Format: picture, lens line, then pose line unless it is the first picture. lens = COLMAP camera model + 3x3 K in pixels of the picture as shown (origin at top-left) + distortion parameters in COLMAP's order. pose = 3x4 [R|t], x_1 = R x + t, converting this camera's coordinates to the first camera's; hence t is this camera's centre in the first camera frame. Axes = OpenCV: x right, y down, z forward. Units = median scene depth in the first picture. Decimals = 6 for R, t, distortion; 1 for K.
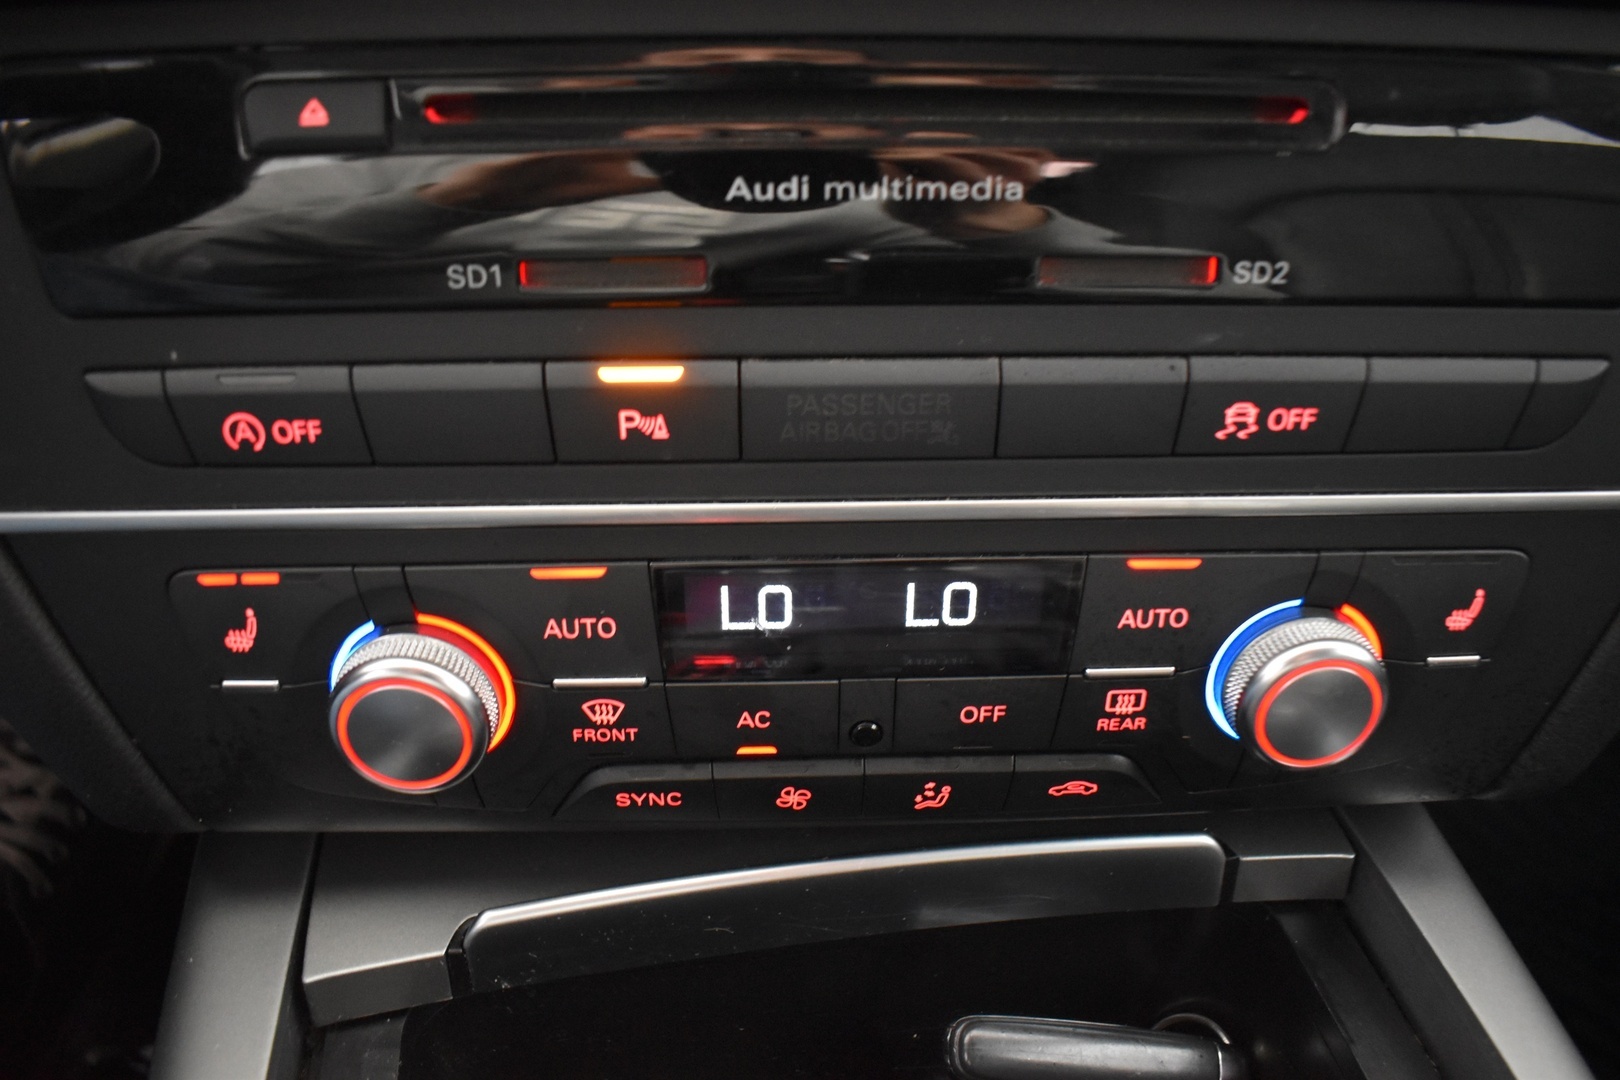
lens RADIAL K [[1234.5, 0, 810.0], [0, 1234.5, 540.0], [0, 0, 1]] dist [-0.093258, 0.002876]
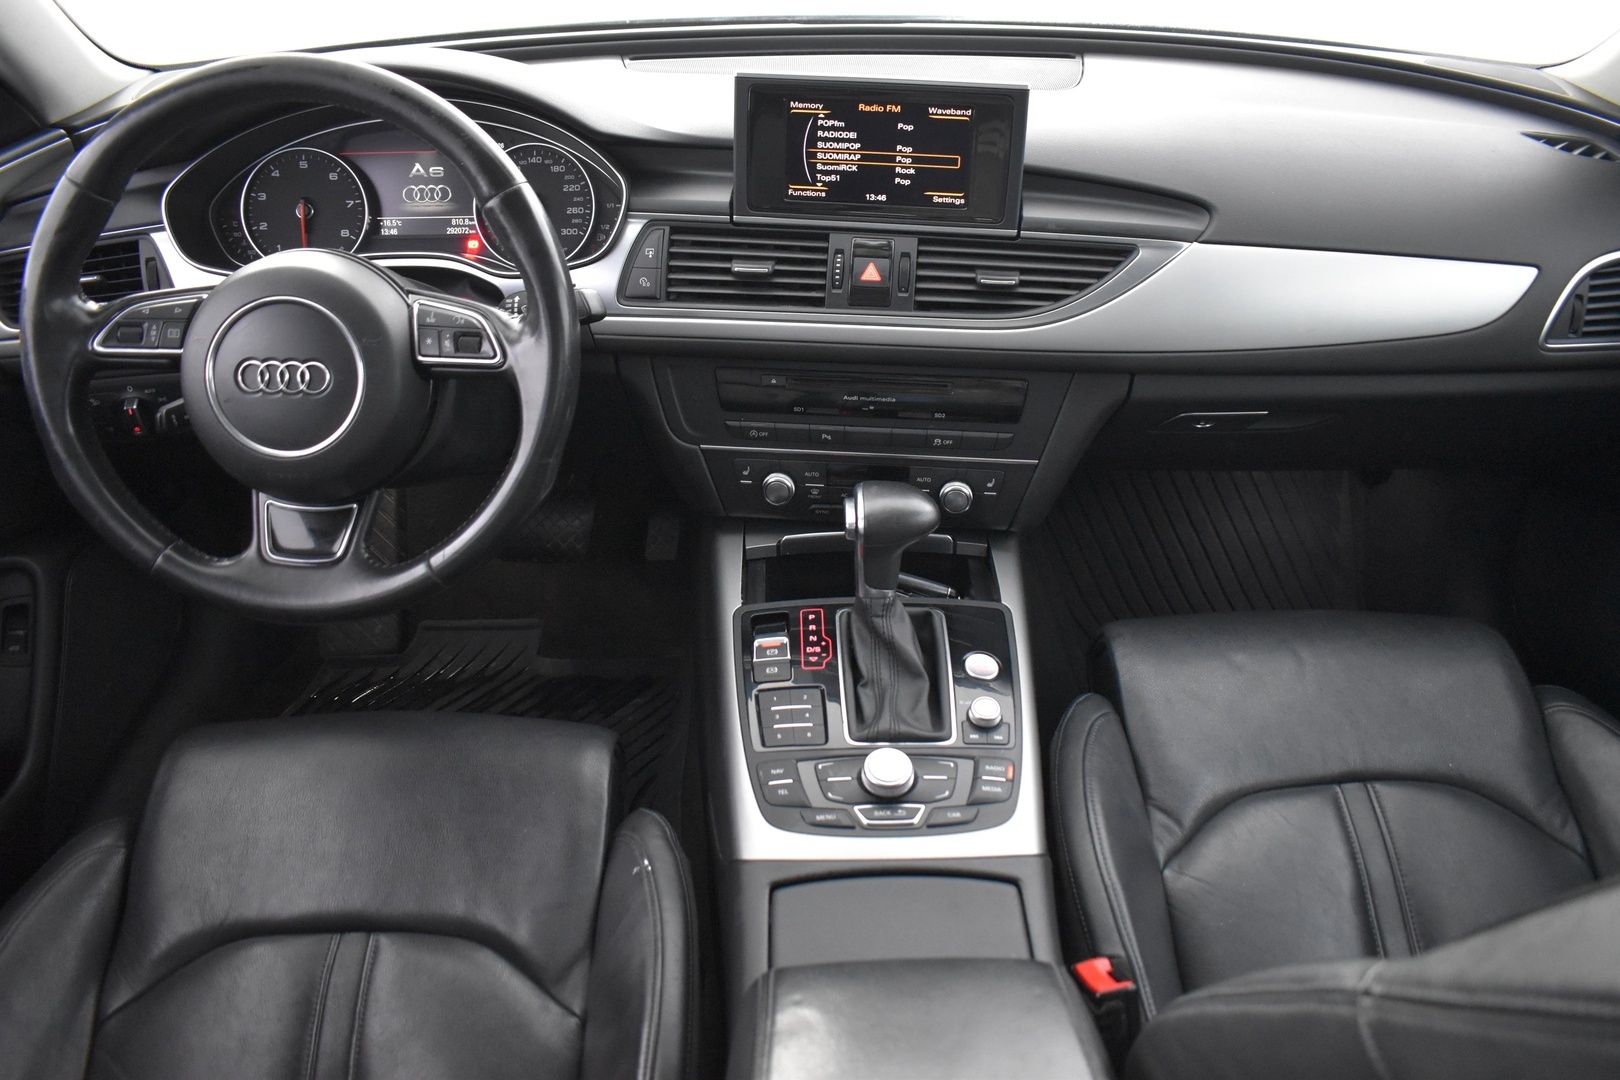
lens RADIAL K [[1234.5, 0, 810.0], [0, 1234.5, 540.0], [0, 0, 1]] dist [-0.093258, 0.002876]
pose [[0.991700, 0.066771, -0.109879, 0.408324], [-0.063675, 0.997475, 0.031452, 0.190112], [0.111702, -0.024194, 0.993447, -4.301961]]
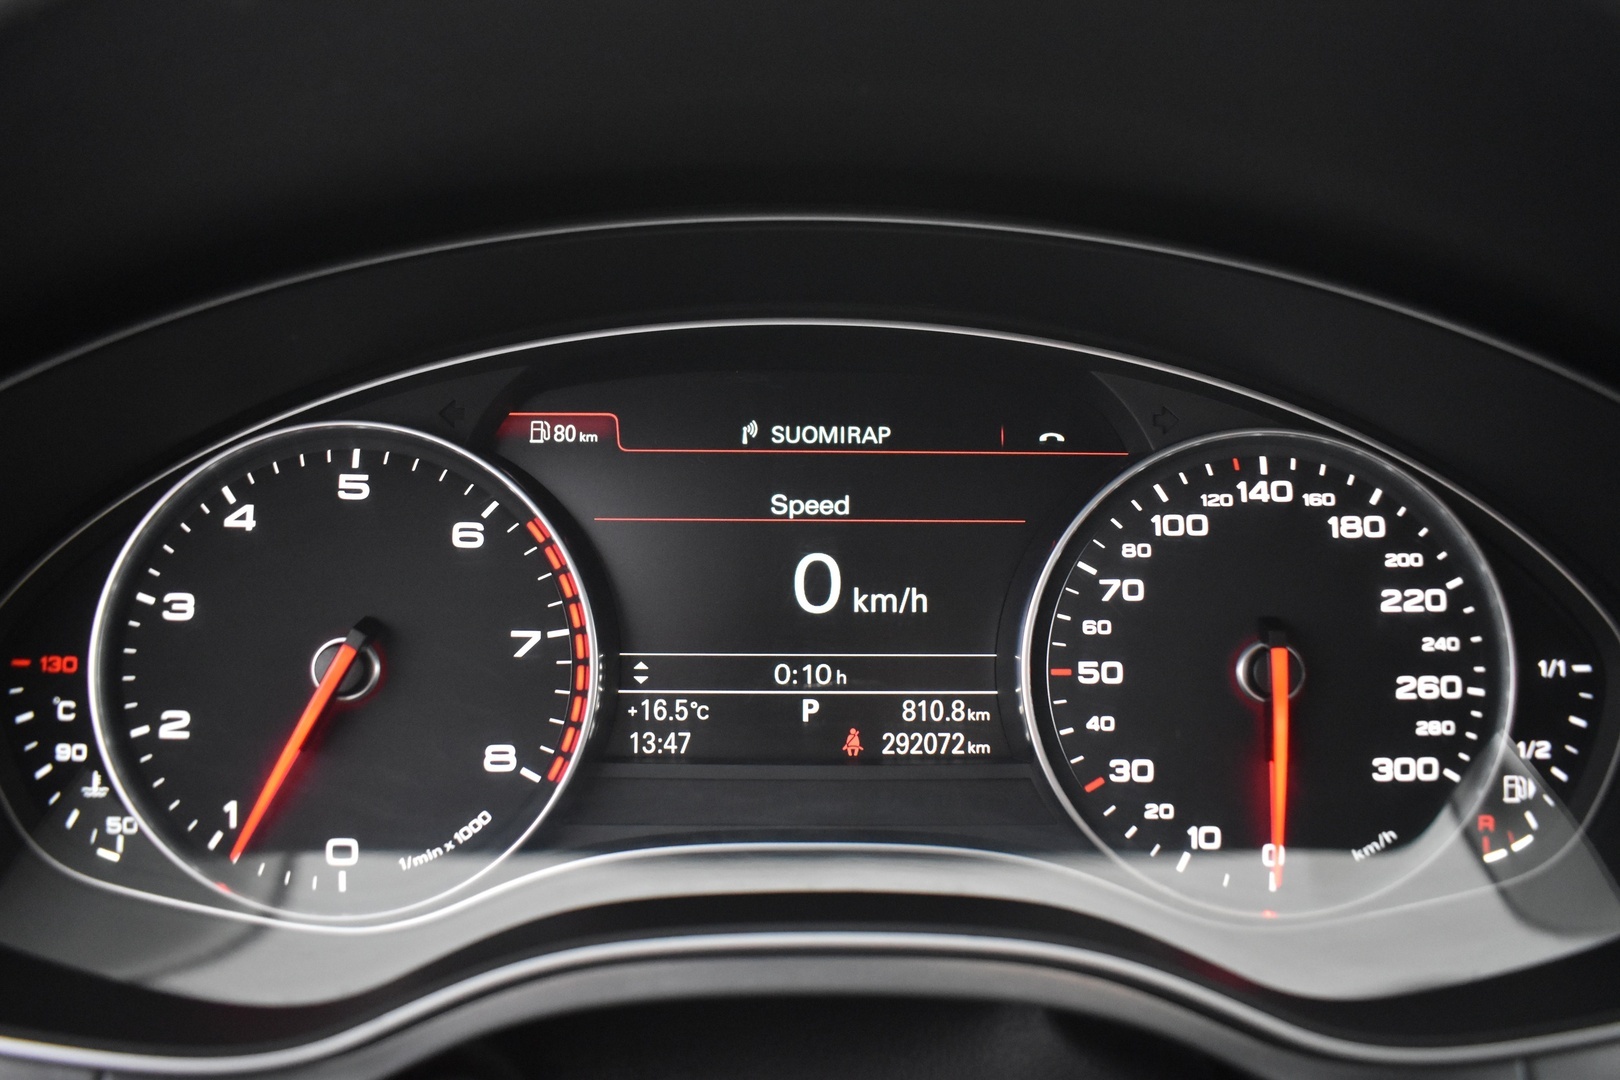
lens RADIAL K [[1234.5, 0, 810.0], [0, 1234.5, 540.0], [0, 0, 1]] dist [-0.093258, 0.002876]
pose [[0.989781, 0.043019, -0.135954, -1.814599], [-0.073554, 0.970807, -0.228305, -0.822335], [0.122164, 0.235972, 0.964050, -0.468792]]
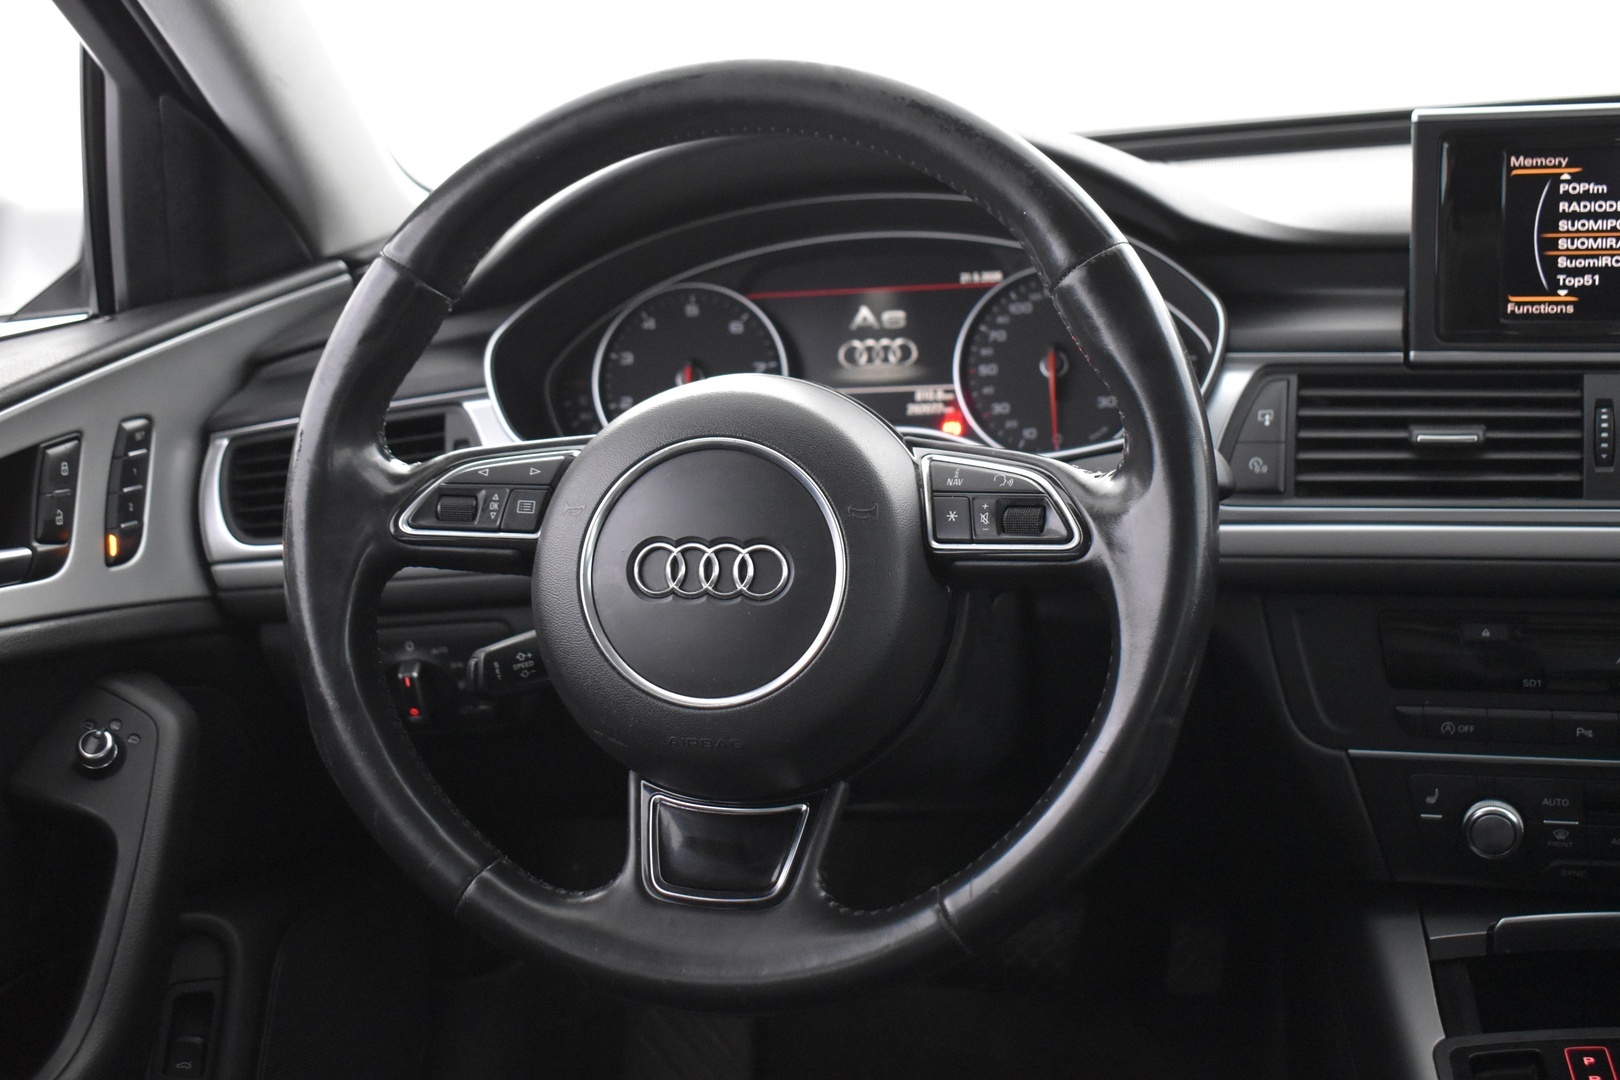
lens RADIAL K [[1824.1, 0, 810.0], [0, 1824.1, 540.0], [0, 0, 1]] dist [-0.085074, 0.046862]
pose [[0.934697, 0.013858, -0.355175, -0.342027], [-0.095802, 0.972083, -0.214190, 0.559071], [0.342291, 0.234229, 0.909930, -3.678520]]
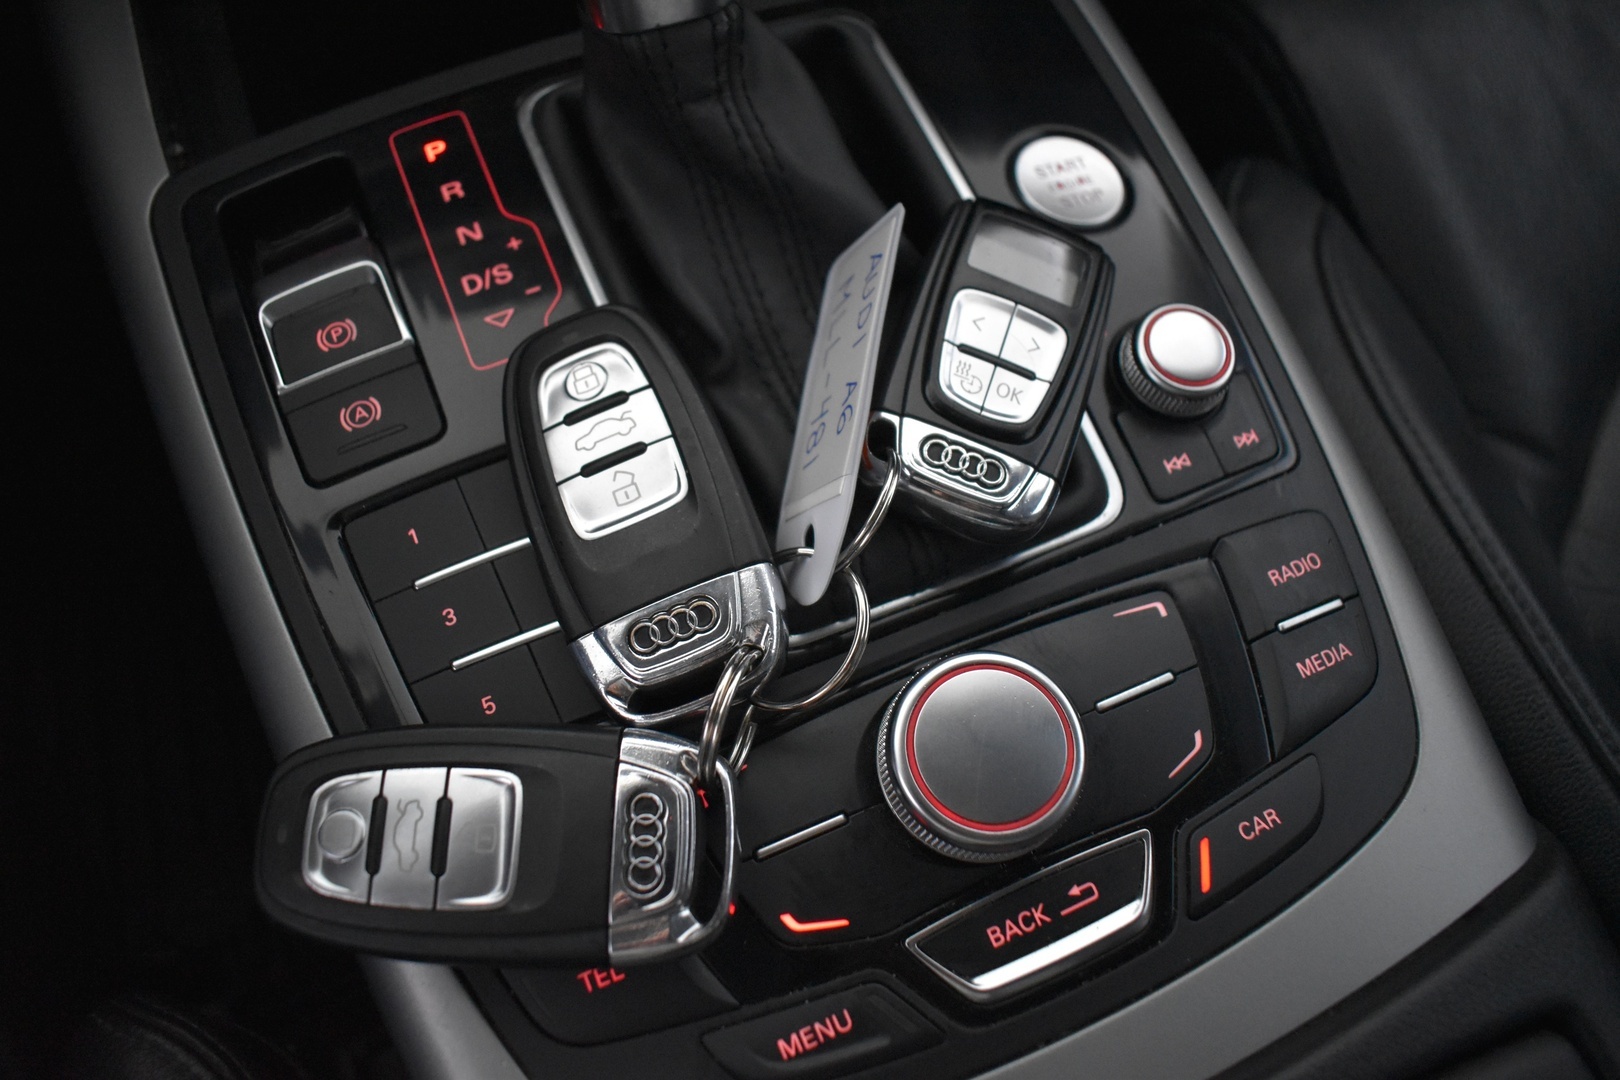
lens RADIAL K [[1234.5, 0, 810.0], [0, 1234.5, 540.0], [0, 0, 1]] dist [-0.093258, 0.002876]
pose [[0.965255, -0.215387, 0.147960, -0.010189], [0.119181, 0.866771, 0.484257, 0.433553], [-0.232550, -0.449797, 0.862324, -0.742800]]
